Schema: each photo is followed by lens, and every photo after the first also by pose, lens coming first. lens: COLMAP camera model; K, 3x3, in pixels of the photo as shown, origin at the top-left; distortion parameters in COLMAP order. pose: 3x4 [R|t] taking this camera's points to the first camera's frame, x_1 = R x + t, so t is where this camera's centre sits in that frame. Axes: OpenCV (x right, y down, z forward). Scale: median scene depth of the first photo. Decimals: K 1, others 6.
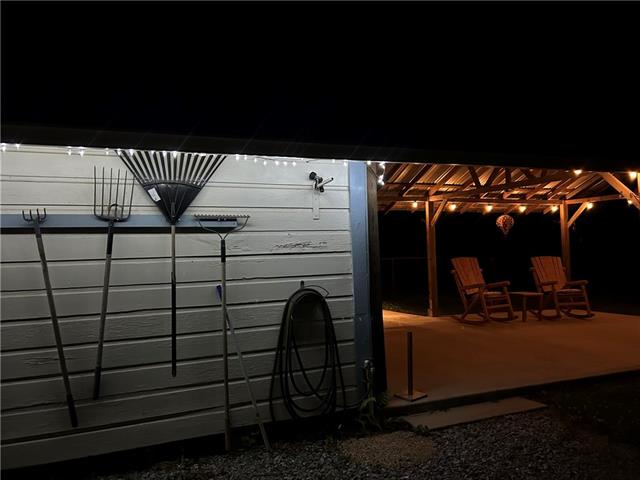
lens RADIAL K [[487.9, 0, 320.0], [0, 487.9, 240.0], [0, 0, 1]] dist [0.097214, -0.116209]
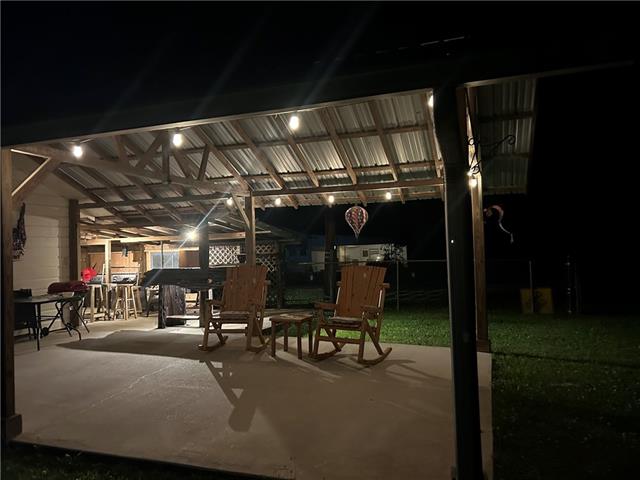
lens RADIAL K [[487.9, 0, 320.0], [0, 487.9, 240.0], [0, 0, 1]] dist [0.097214, -0.116209]
pose [[0.727499, -0.010789, -0.686024, 0.882869], [0.021569, 0.999742, 0.007150, -0.009000], [0.685770, -0.019998, 0.727544, 0.481949]]
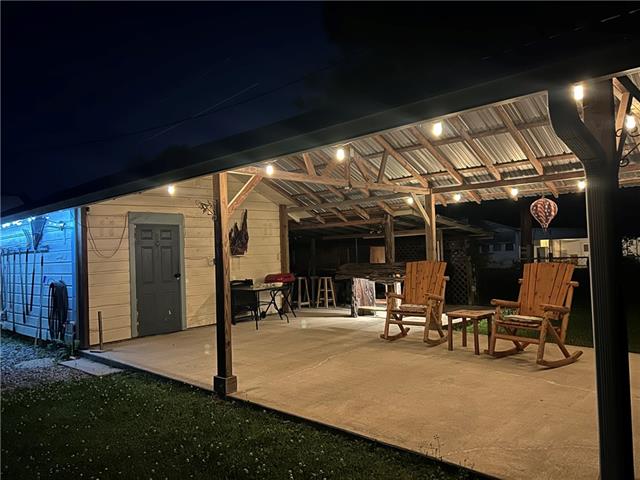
lens RADIAL K [[487.9, 0, 320.0], [0, 487.9, 240.0], [0, 0, 1]] dist [0.097214, -0.116209]
pose [[0.391397, -0.011407, -0.920151, 0.938150], [0.040472, 0.999169, 0.004829, -0.011114], [0.919332, -0.039130, 0.391533, 0.491723]]
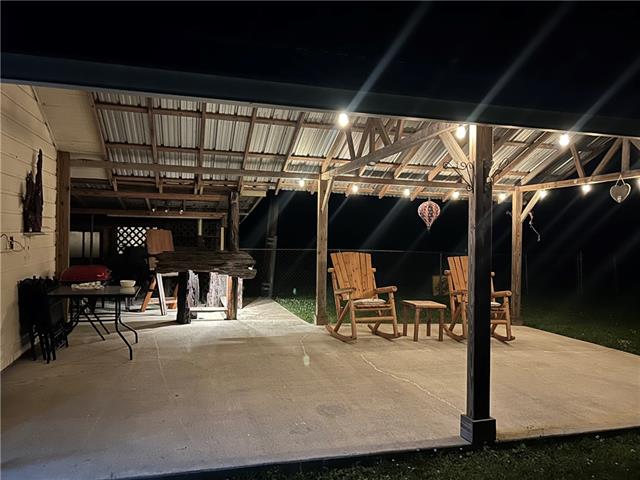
lens RADIAL K [[487.9, 0, 320.0], [0, 487.9, 240.0], [0, 0, 1]] dist [0.097214, -0.116209]
pose [[0.991479, 0.048733, -0.120809, 0.322151], [-0.045743, 0.998577, 0.027402, -0.003109], [0.121972, -0.021642, 0.992297, 0.216510]]
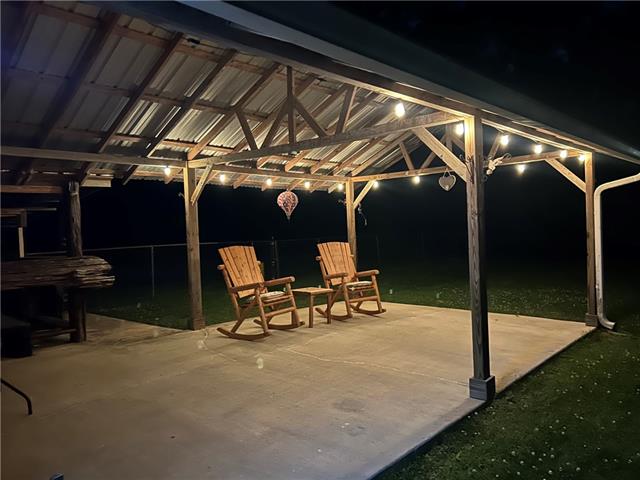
lens RADIAL K [[486.1, 0, 330.0], [0, 486.1, 239.2], [0, 0, 1]] dist [0.106101, -0.114327]
pose [[0.901795, -0.015784, 0.431875, 0.099827], [0.000832, 0.999394, 0.034789, -0.000507], [-0.432163, -0.031013, 0.901262, 0.271688]]
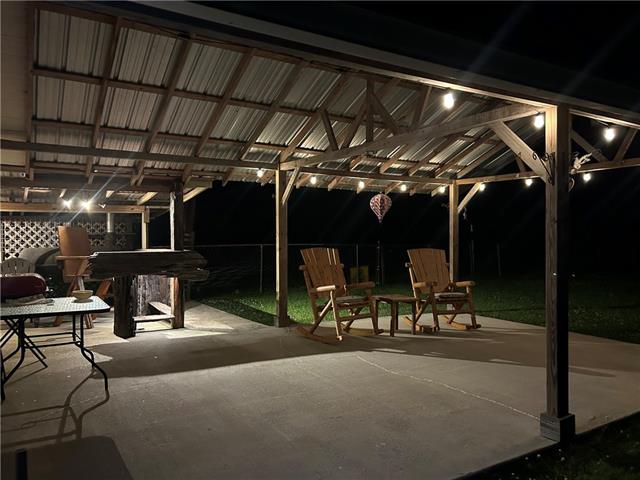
lens RADIAL K [[487.9, 0, 320.0], [0, 487.9, 240.0], [0, 0, 1]] dist [0.097214, -0.116209]
pose [[0.986604, 0.025704, 0.161099, 0.167402], [-0.031192, 0.999013, 0.031632, 0.000276], [-0.160127, -0.036233, 0.986431, 0.268895]]
